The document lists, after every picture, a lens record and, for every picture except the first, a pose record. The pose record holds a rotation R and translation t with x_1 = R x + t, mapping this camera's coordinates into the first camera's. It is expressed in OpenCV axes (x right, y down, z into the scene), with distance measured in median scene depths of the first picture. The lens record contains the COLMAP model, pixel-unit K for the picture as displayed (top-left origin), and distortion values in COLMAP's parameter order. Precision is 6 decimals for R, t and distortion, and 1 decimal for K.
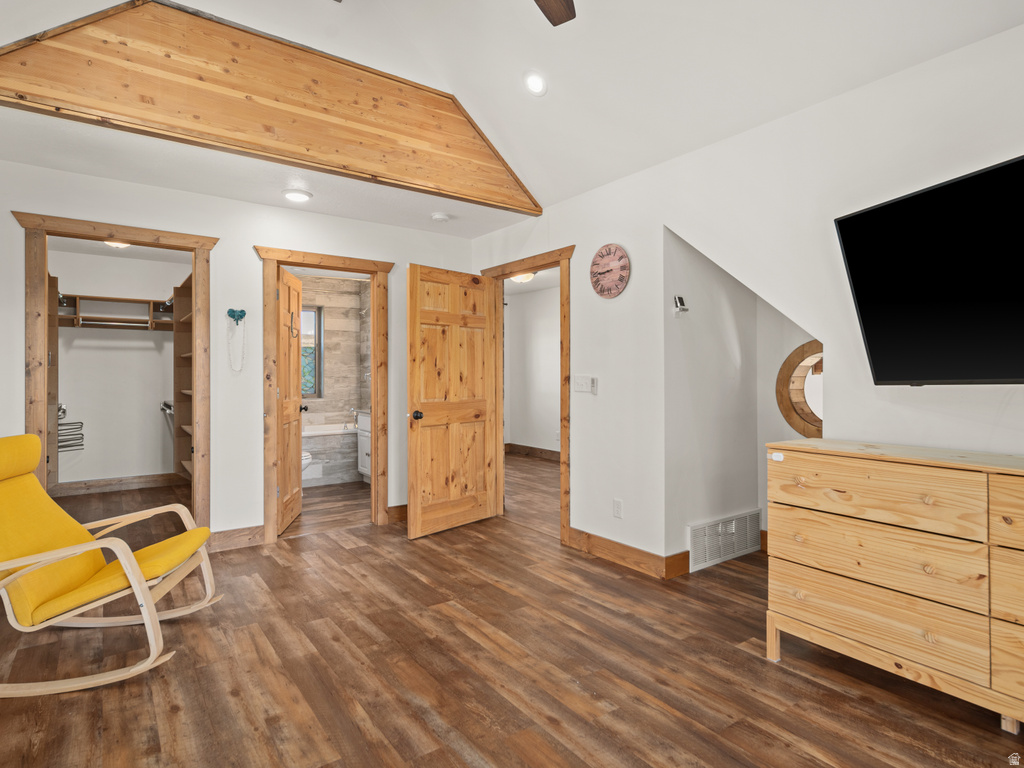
lens RADIAL K [[557.1, 0, 514.6], [0, 557.1, 376.3], [0, 0, 1]] dist [0.004069, 0.000552]
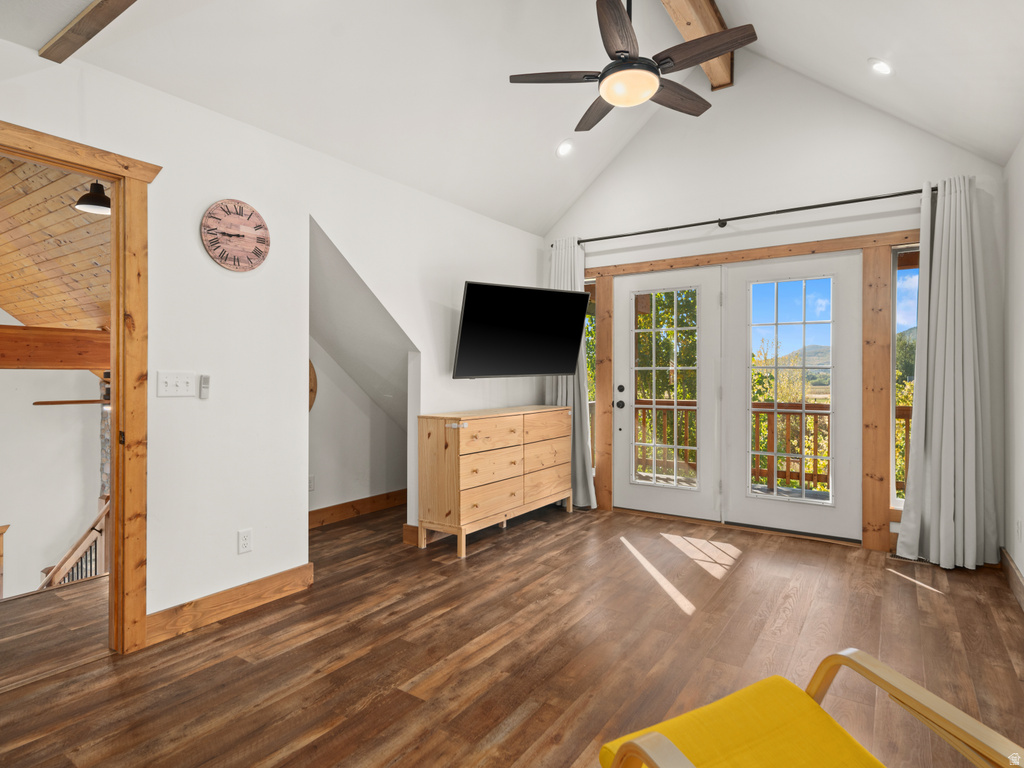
lens RADIAL K [[557.1, 0, 514.6], [0, 557.1, 376.3], [0, 0, 1]] dist [0.004069, 0.000552]
pose [[-0.327633, -0.002551, 0.944802, -0.937924], [-0.000416, 0.999997, 0.002556, 0.002858], [-0.944805, 0.000445, -0.327633, 1.231742]]
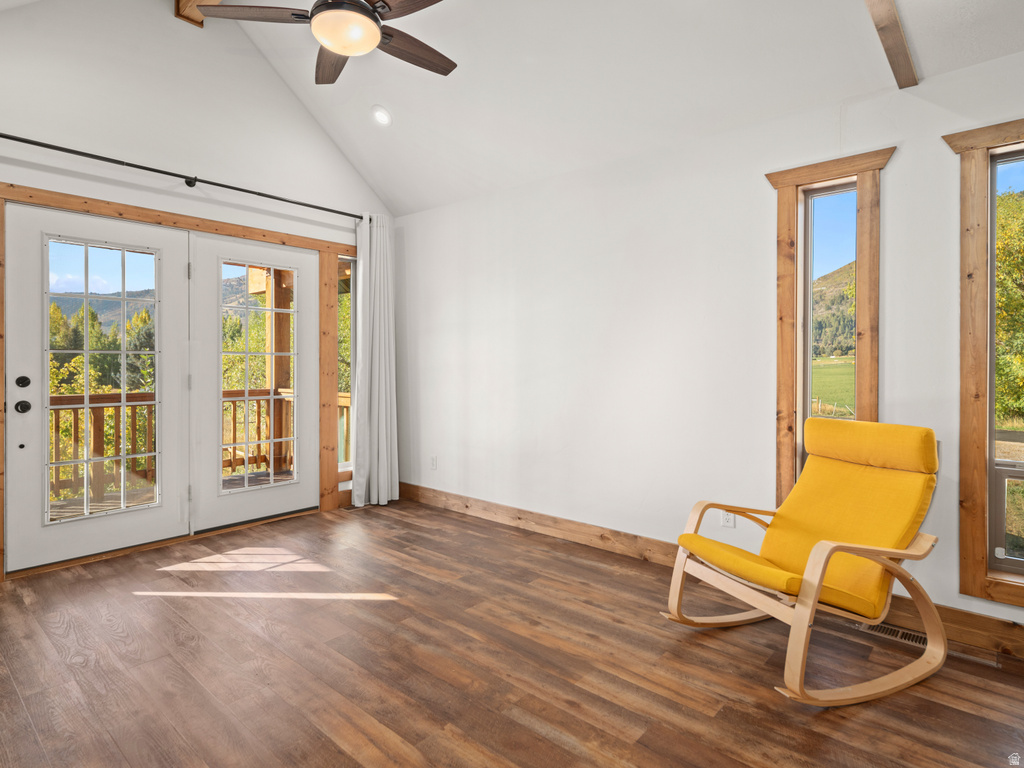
lens RADIAL K [[567.7, 0, 503.8], [0, 567.7, 365.0], [0, 0, 1]] dist [0.003010, 0.000059]
pose [[-0.978998, -0.002073, -0.203861, -0.065680], [-0.002941, 0.999988, 0.003956, 0.005217], [0.203851, 0.004473, -0.978992, 1.665993]]
